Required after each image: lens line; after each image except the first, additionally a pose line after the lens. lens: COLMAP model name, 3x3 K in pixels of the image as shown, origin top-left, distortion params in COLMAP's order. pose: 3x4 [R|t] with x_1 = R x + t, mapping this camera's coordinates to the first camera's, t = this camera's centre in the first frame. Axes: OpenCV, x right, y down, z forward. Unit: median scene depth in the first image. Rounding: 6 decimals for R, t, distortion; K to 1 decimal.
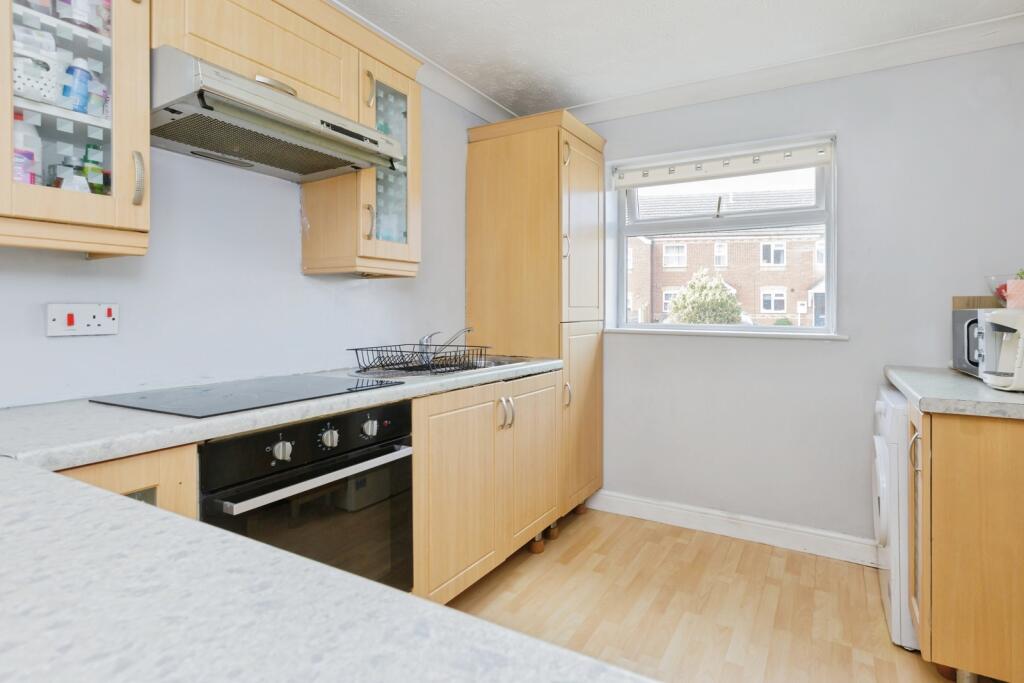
lens RADIAL K [[500.2, 0, 563.9], [0, 500.2, 311.5], [0, 0, 1]] dist [0.001353, 0.000260]
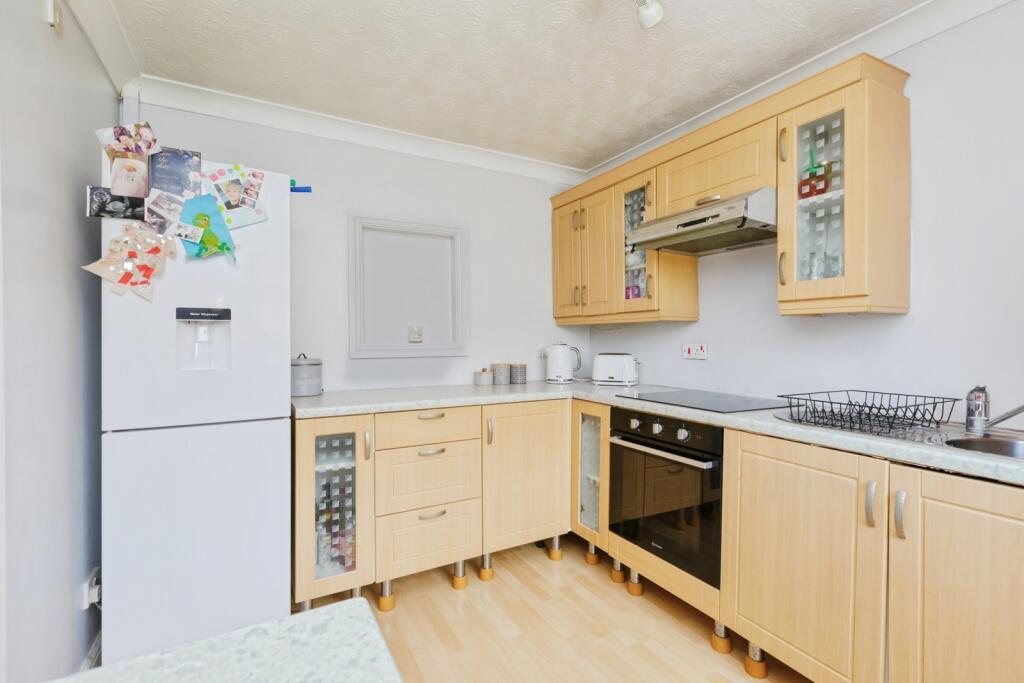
lens RADIAL K [[464.9, 0, 500.5], [0, 464.9, 340.5], [0, 0, 1]] dist [0.001159, 0.000275]
pose [[-0.556214, 0.005889, -0.831018, 0.866105], [0.000282, 0.999976, 0.006898, -0.033382], [0.831039, 0.003602, -0.556202, 1.159443]]
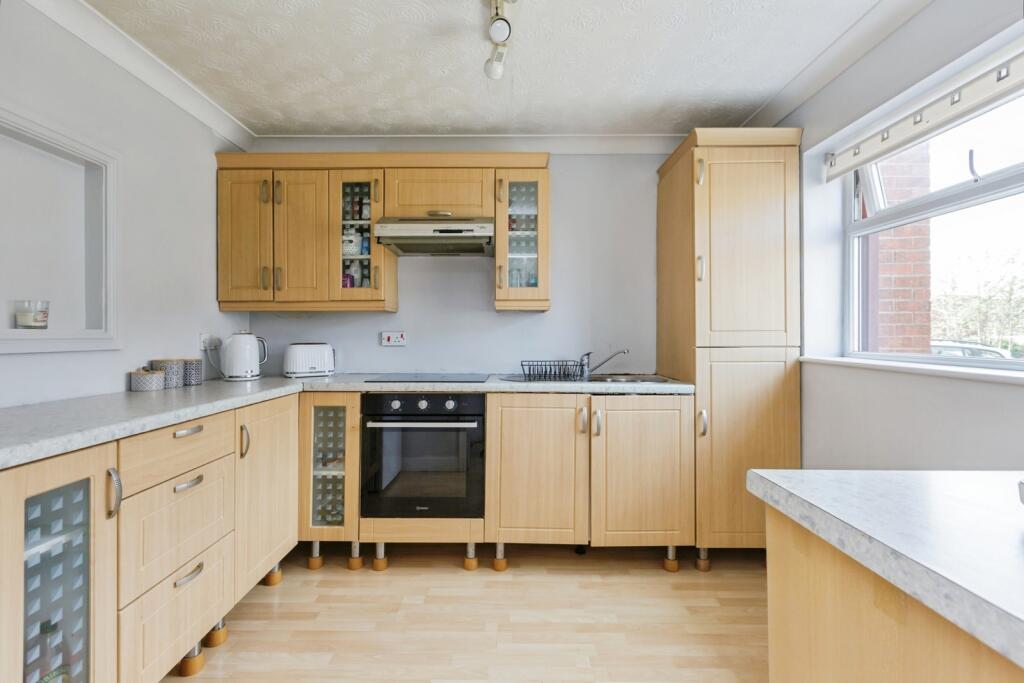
lens RADIAL K [[467.6, 0, 510.9], [0, 467.6, 331.8], [0, 0, 1]] dist [0.001084, 0.000095]
pose [[0.461478, -0.008139, -0.887114, 0.986139], [-0.000923, 0.999953, -0.009654, 0.002429], [0.887151, 0.005273, 0.461449, 0.405611]]
